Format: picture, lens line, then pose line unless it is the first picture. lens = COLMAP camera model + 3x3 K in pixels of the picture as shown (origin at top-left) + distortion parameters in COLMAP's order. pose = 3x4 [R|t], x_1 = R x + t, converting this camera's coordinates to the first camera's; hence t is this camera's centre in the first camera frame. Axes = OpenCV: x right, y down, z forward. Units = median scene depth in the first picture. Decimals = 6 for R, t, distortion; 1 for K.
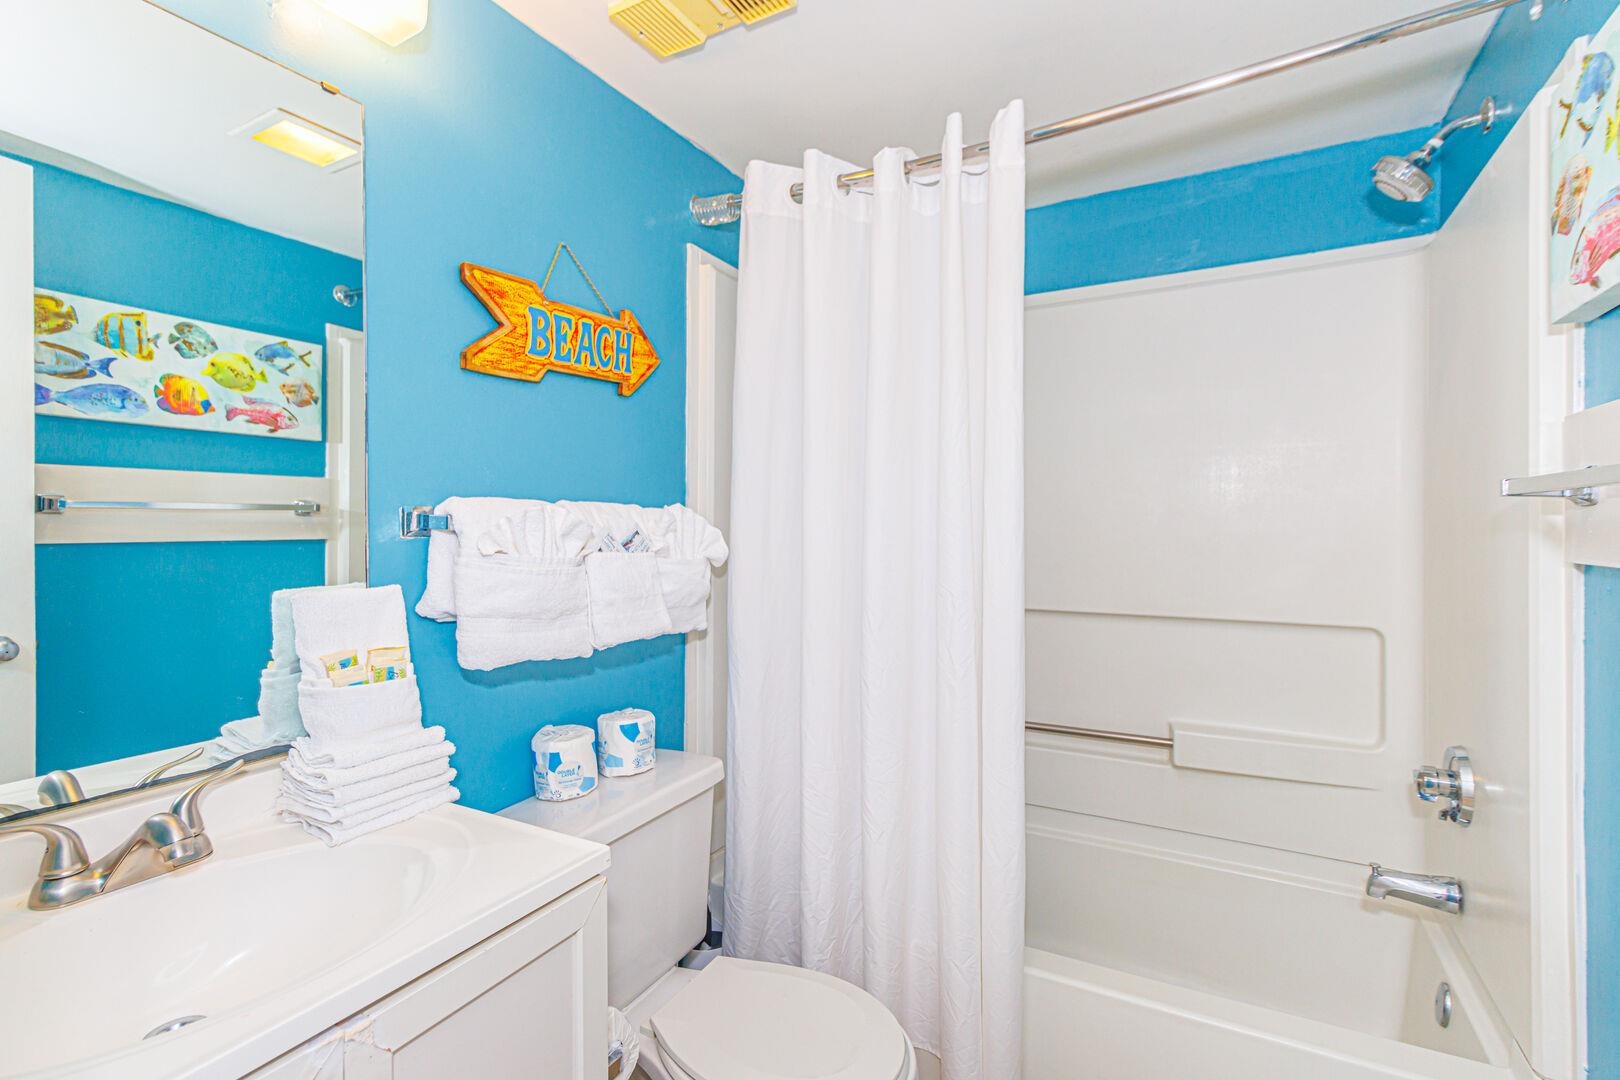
lens RADIAL K [[746.5, 0, 800.2], [0, 746.5, 530.7], [0, 0, 1]] dist [0.006904, 0.000924]
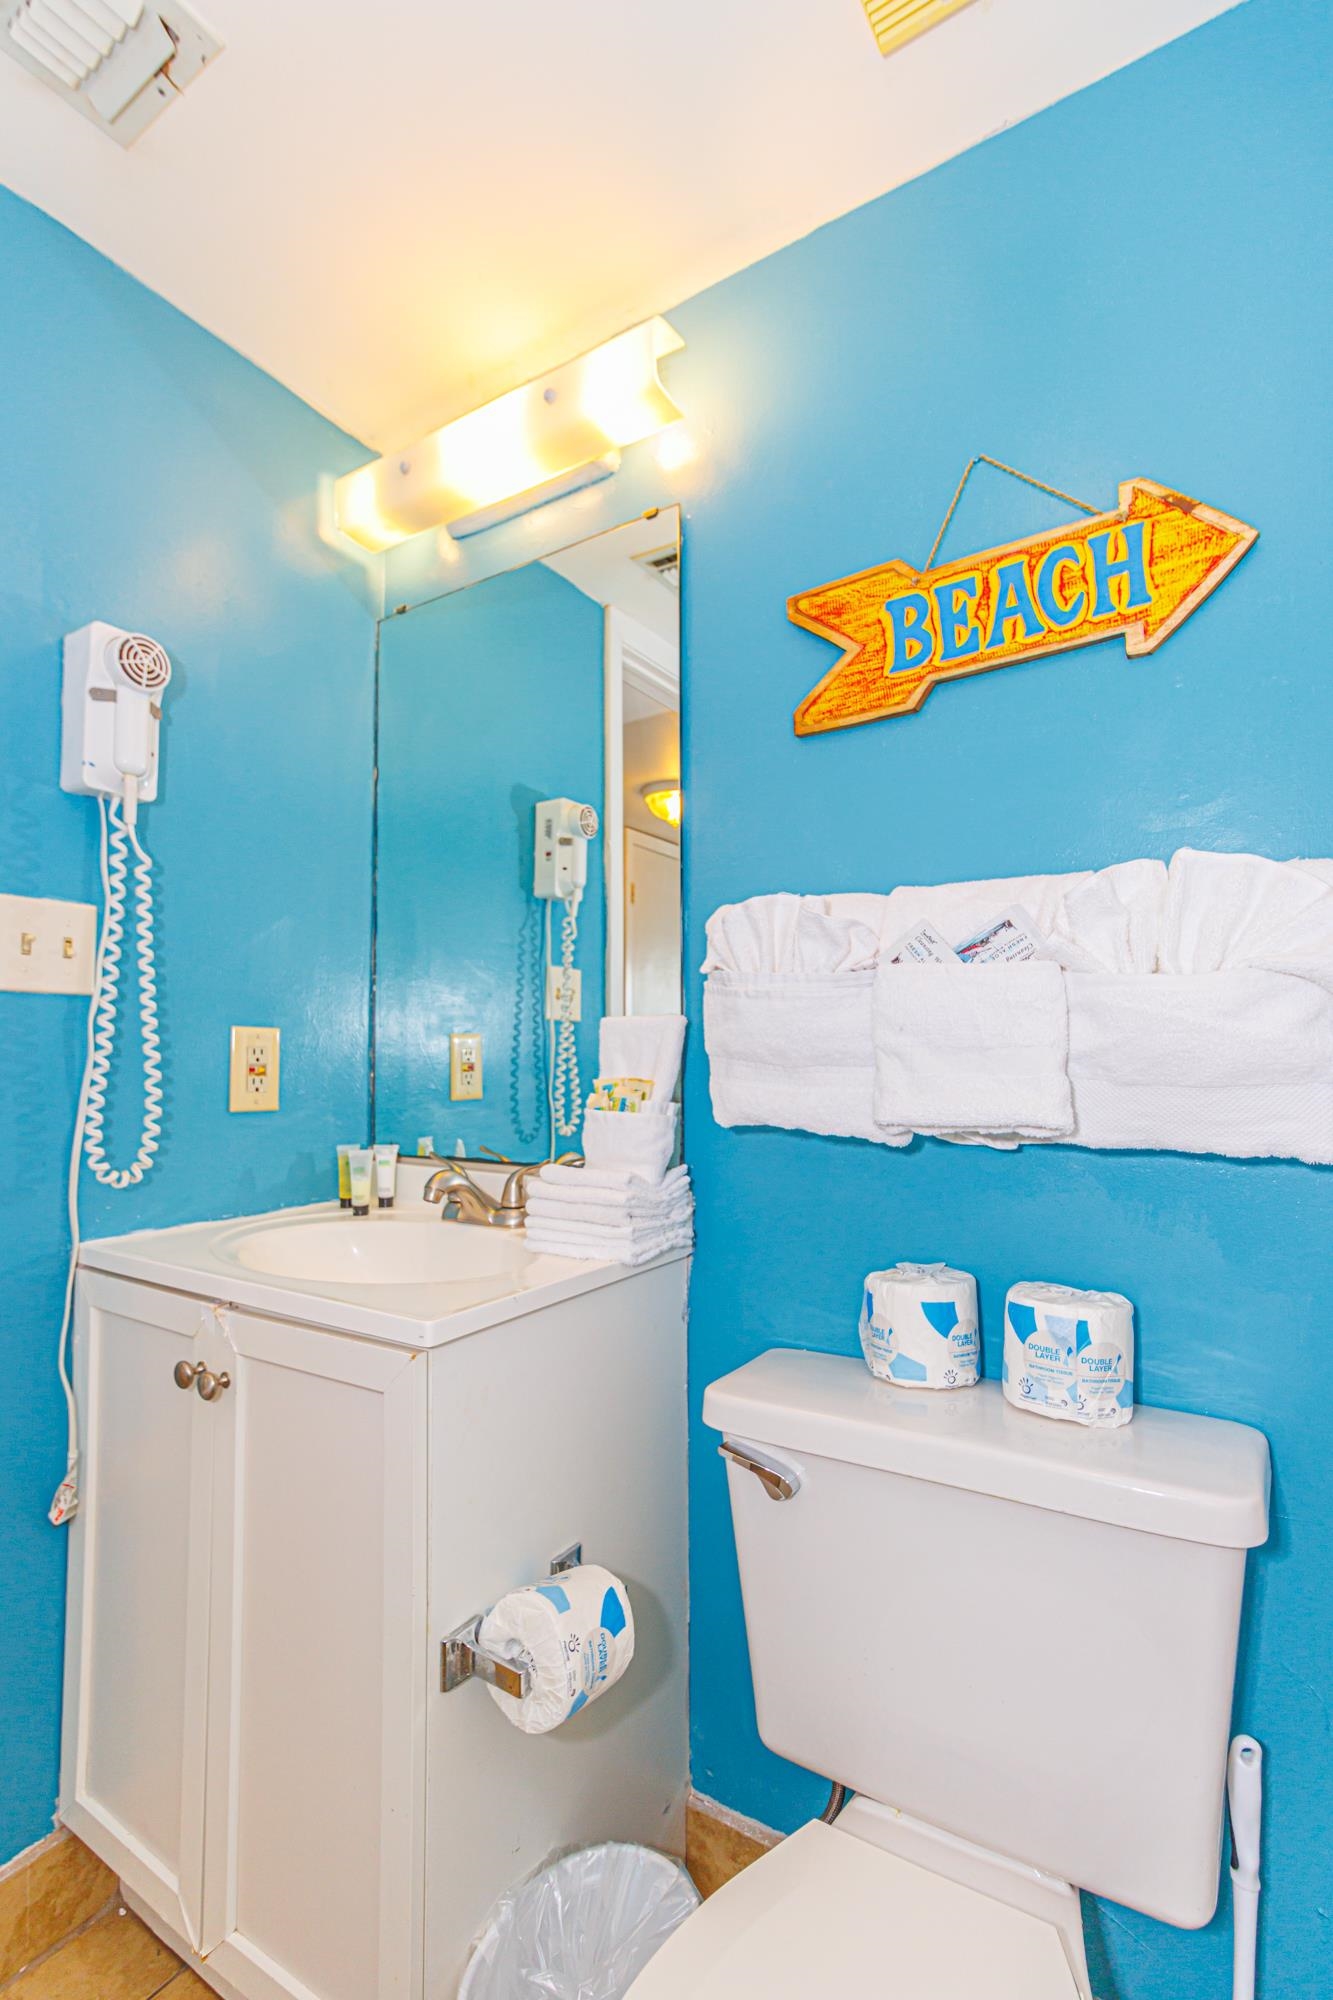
lens RADIAL K [[921.6, 0, 666.5], [0, 921.6, 1000.0], [0, 0, 1]] dist [0.006904, 0.000924]
pose [[-0.053786, -0.047341, -0.997430, 0.406549], [0.001300, 0.998871, -0.047480, 0.081100], [0.998552, -0.003850, -0.053663, 0.777066]]
